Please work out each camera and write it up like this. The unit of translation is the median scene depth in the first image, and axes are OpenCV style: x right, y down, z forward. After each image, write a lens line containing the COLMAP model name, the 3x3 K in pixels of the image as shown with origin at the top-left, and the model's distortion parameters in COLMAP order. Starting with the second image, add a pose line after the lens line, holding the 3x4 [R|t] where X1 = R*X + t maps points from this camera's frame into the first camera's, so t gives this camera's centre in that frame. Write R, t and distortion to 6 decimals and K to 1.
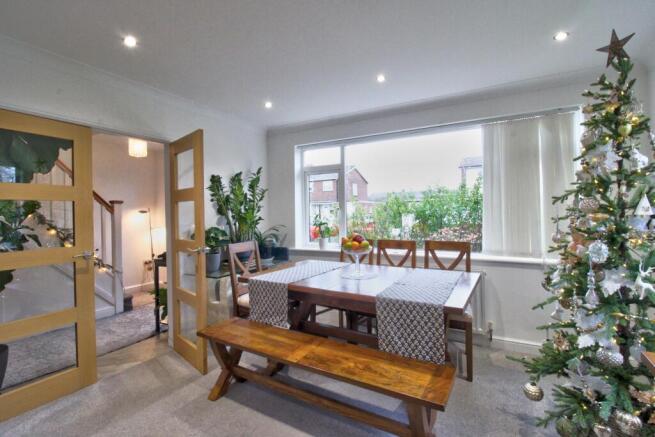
lens RADIAL K [[304.1, 0, 326.6], [0, 304.1, 212.9], [0, 0, 1]] dist [0.002038, -0.013045]
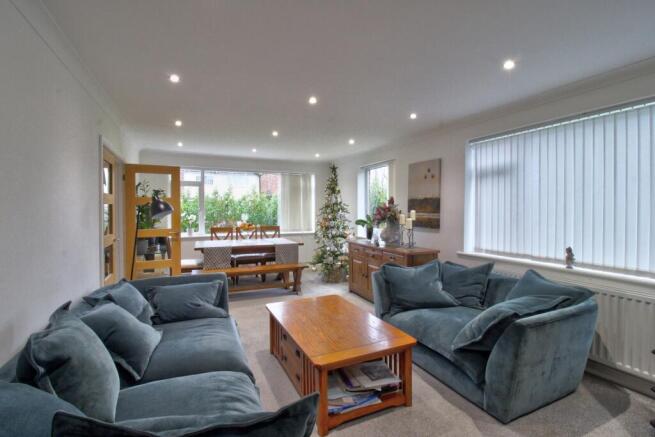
lens RADIAL K [[304.1, 0, 326.6], [0, 304.1, 212.9], [0, 0, 1]] dist [0.002038, -0.013045]
pose [[0.572487, 0.003661, 0.819906, -1.303502], [-0.001447, 0.999993, -0.003455, 0.006216], [-0.819913, 0.000792, 0.572488, -0.655429]]
